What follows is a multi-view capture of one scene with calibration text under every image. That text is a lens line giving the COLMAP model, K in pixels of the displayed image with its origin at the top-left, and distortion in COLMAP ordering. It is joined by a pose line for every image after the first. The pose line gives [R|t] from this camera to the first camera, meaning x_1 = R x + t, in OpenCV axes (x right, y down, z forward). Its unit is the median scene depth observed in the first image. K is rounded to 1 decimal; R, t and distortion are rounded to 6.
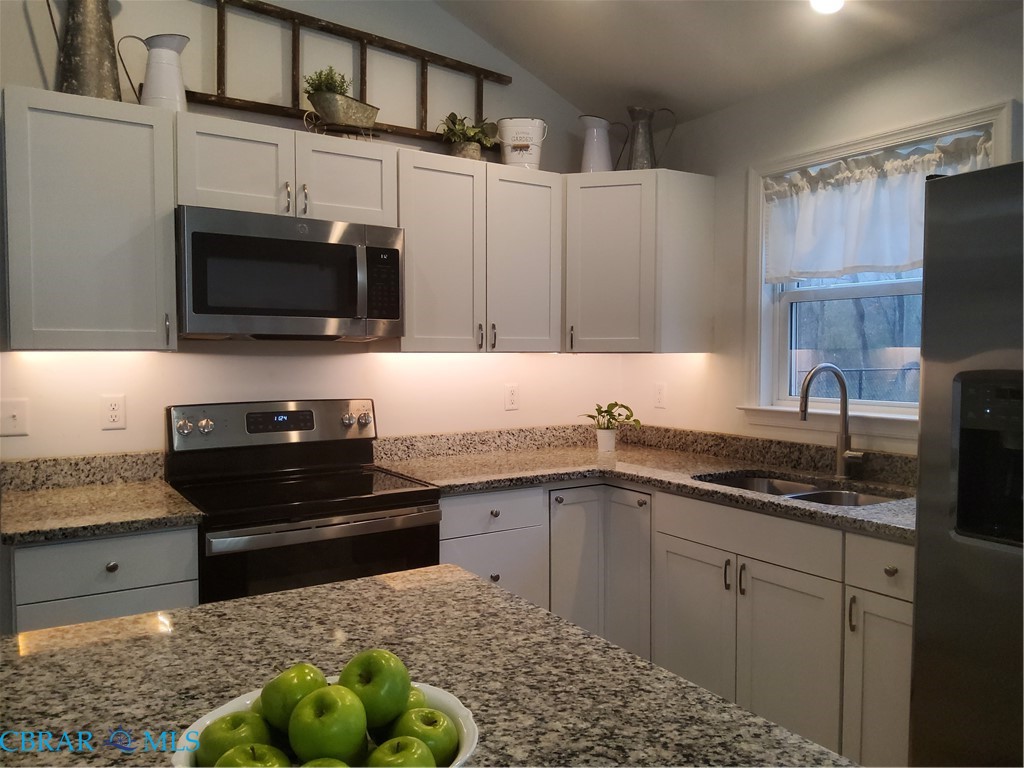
lens RADIAL K [[772.2, 0, 512.0], [0, 772.2, 384.0], [0, 0, 1]] dist [0.044361, -0.072700]
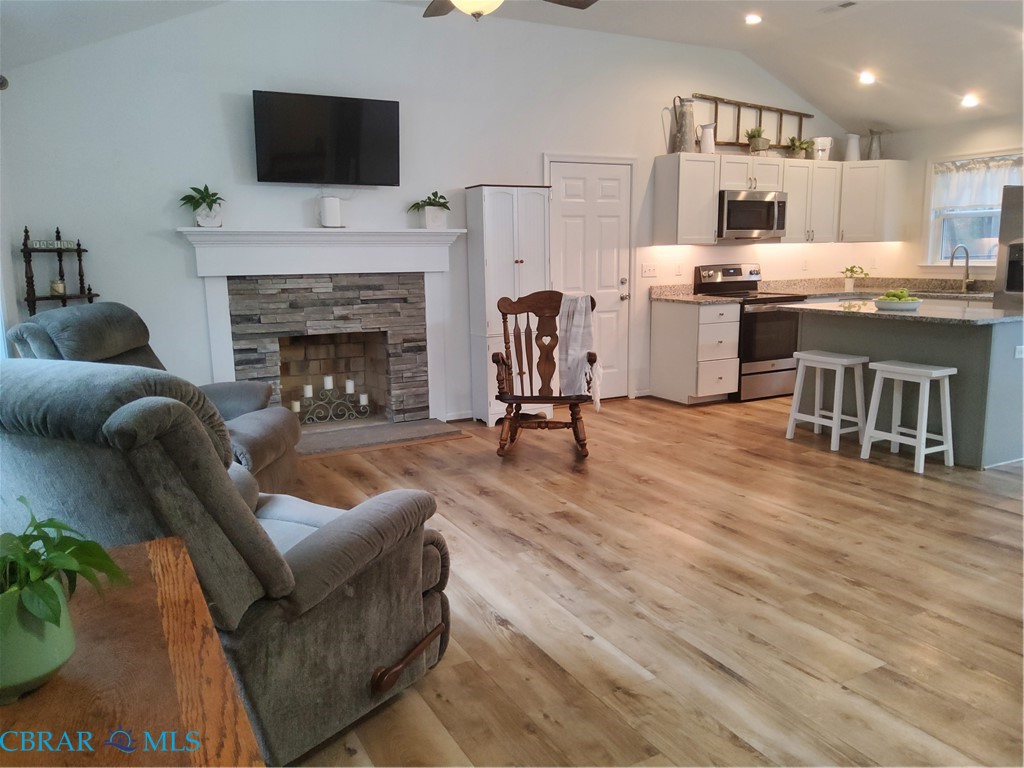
lens RADIAL K [[772.2, 0, 512.0], [0, 772.2, 384.0], [0, 0, 1]] dist [0.044361, -0.072700]
pose [[0.996457, -0.002404, -0.084065, -0.783986], [0.013172, 0.991716, 0.127776, 0.075112], [0.083062, -0.128430, 0.988234, -1.567564]]
